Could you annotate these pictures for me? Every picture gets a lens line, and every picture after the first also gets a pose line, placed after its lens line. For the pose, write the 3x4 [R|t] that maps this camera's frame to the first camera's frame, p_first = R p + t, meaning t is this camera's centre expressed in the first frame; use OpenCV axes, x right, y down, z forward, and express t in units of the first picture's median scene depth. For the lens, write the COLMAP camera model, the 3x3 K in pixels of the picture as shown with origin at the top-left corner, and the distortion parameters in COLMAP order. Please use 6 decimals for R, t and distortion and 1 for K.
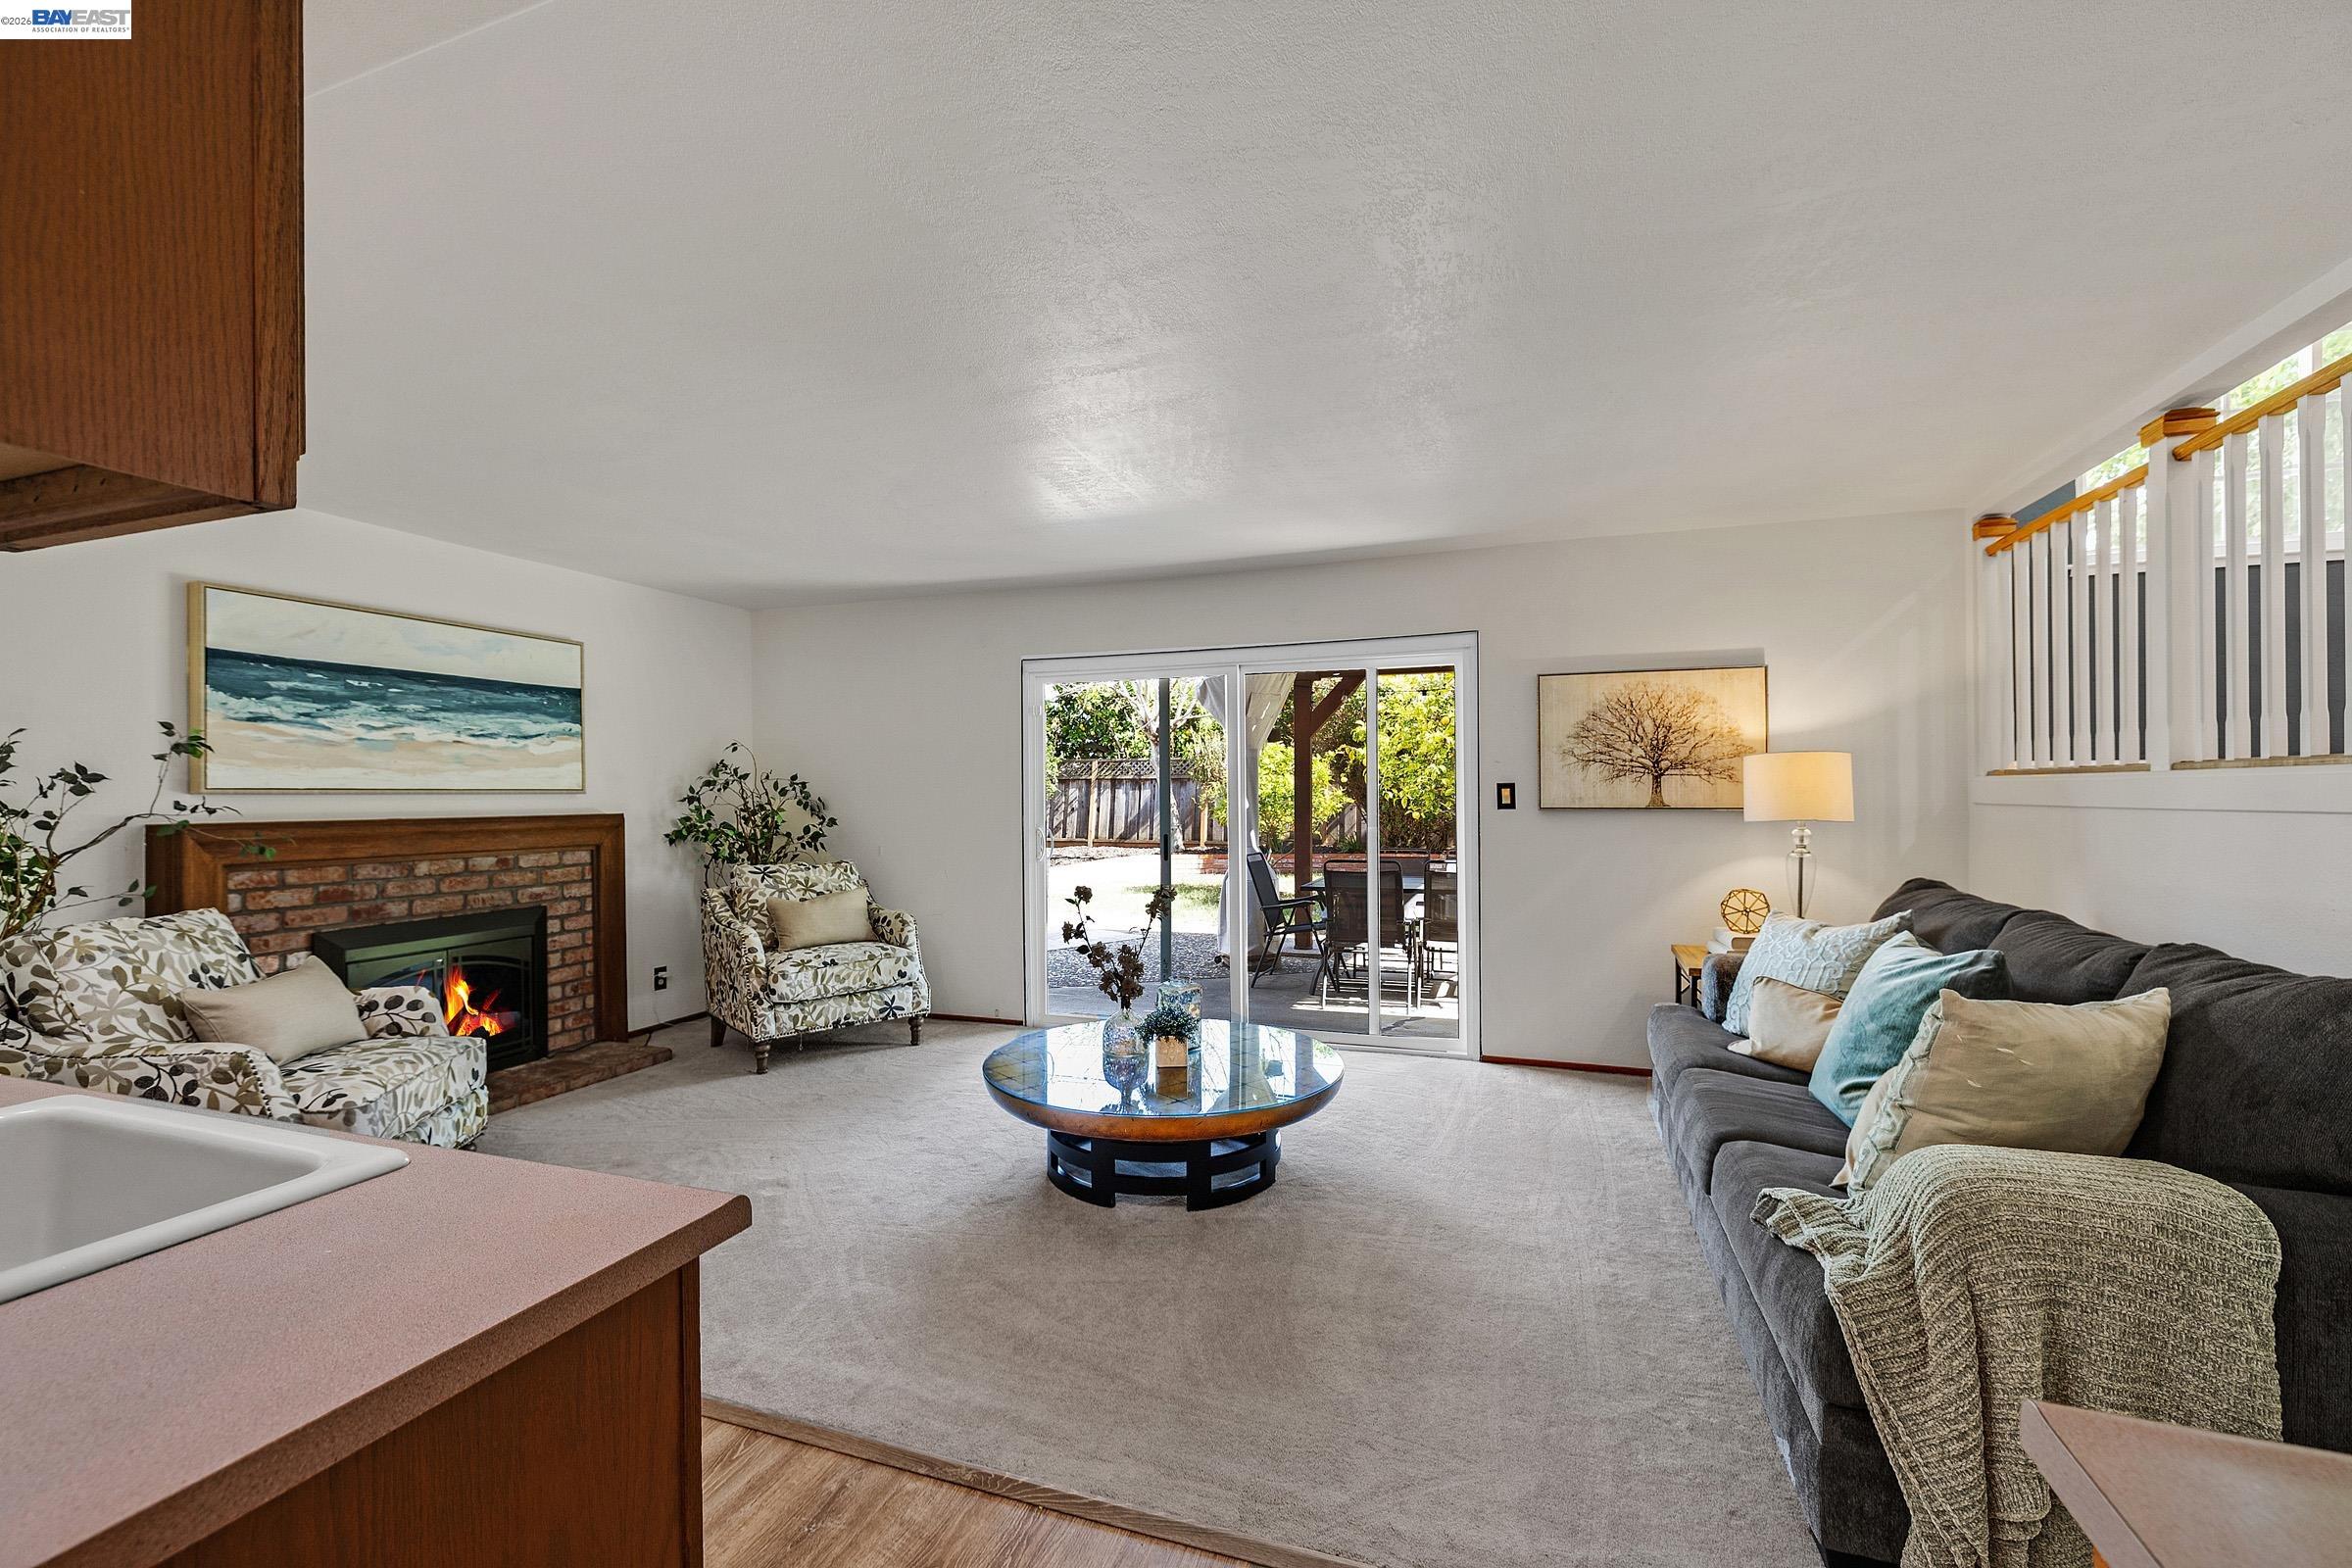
lens RADIAL K [[978.2, 0, 1173.5], [0, 978.2, 796.8], [0, 0, 1]] dist [0.000932, -0.000305]
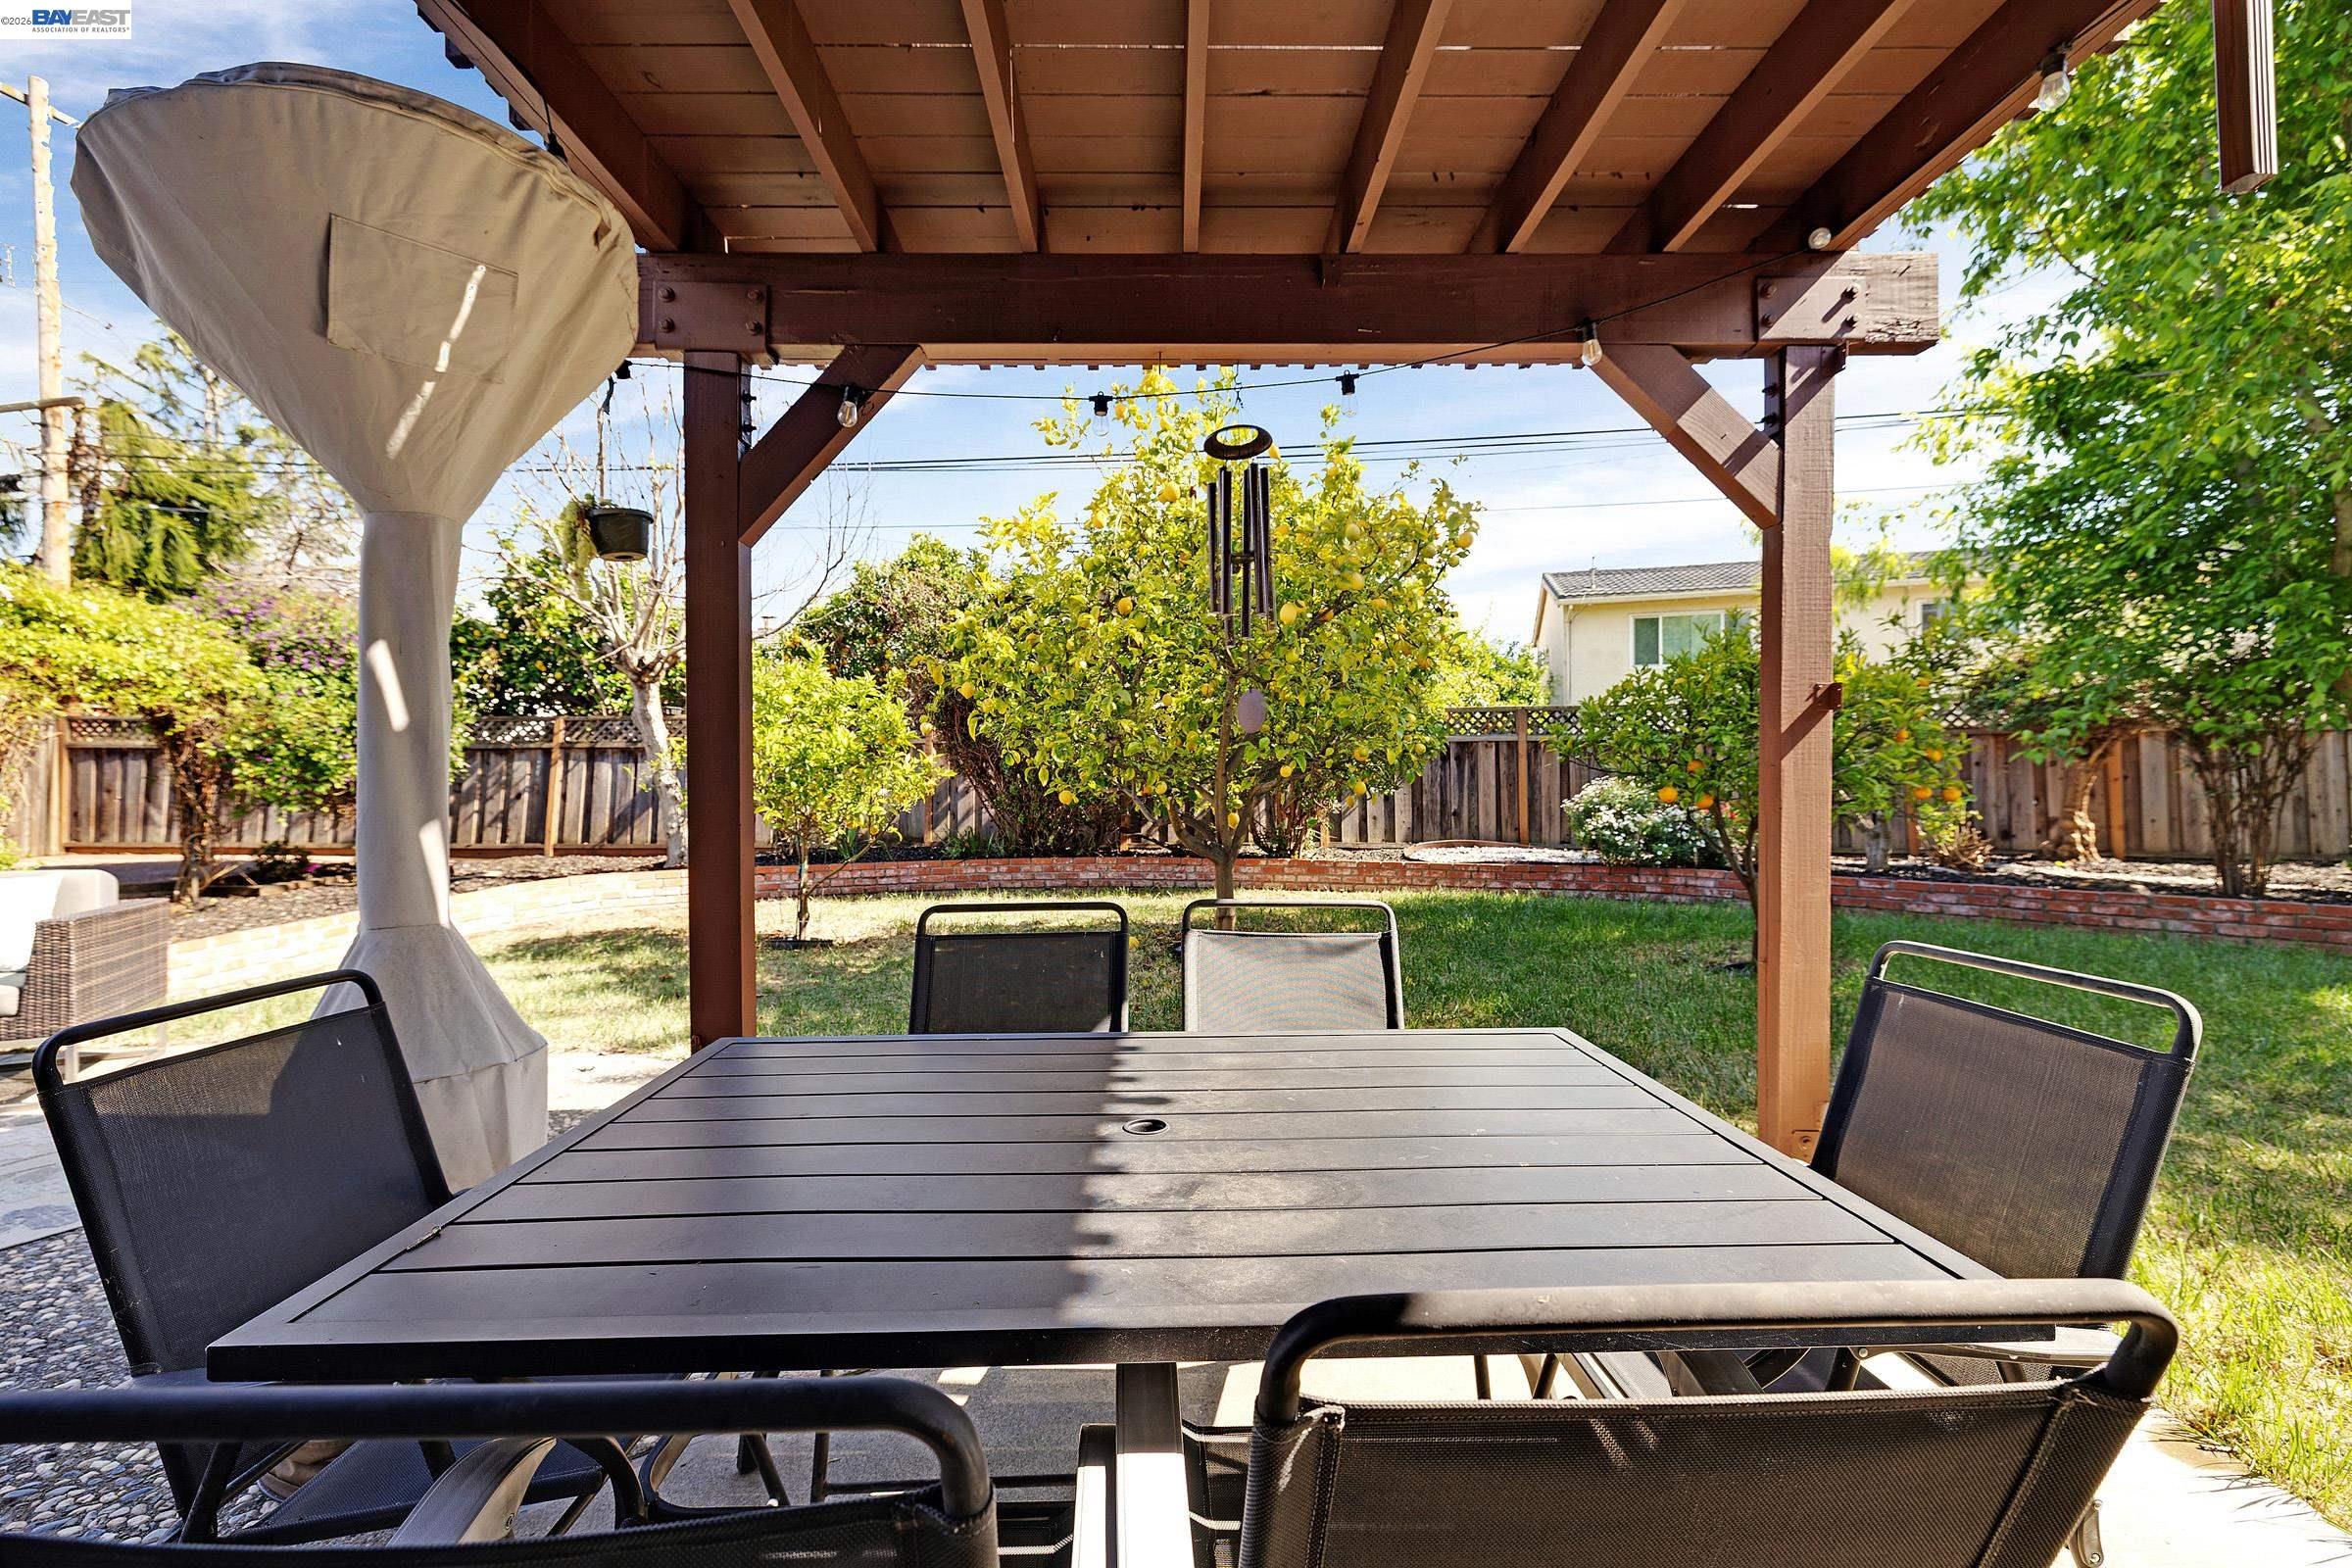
lens RADIAL K [[978.2, 0, 1165.8], [0, 978.2, 776.3], [0, 0, 1]] dist [0.000932, -0.000305]
pose [[0.936476, -0.006951, 0.350662, 0.064771], [0.008518, 0.999959, -0.002928, 0.005414], [-0.350627, 0.005729, 0.936498, 0.277714]]
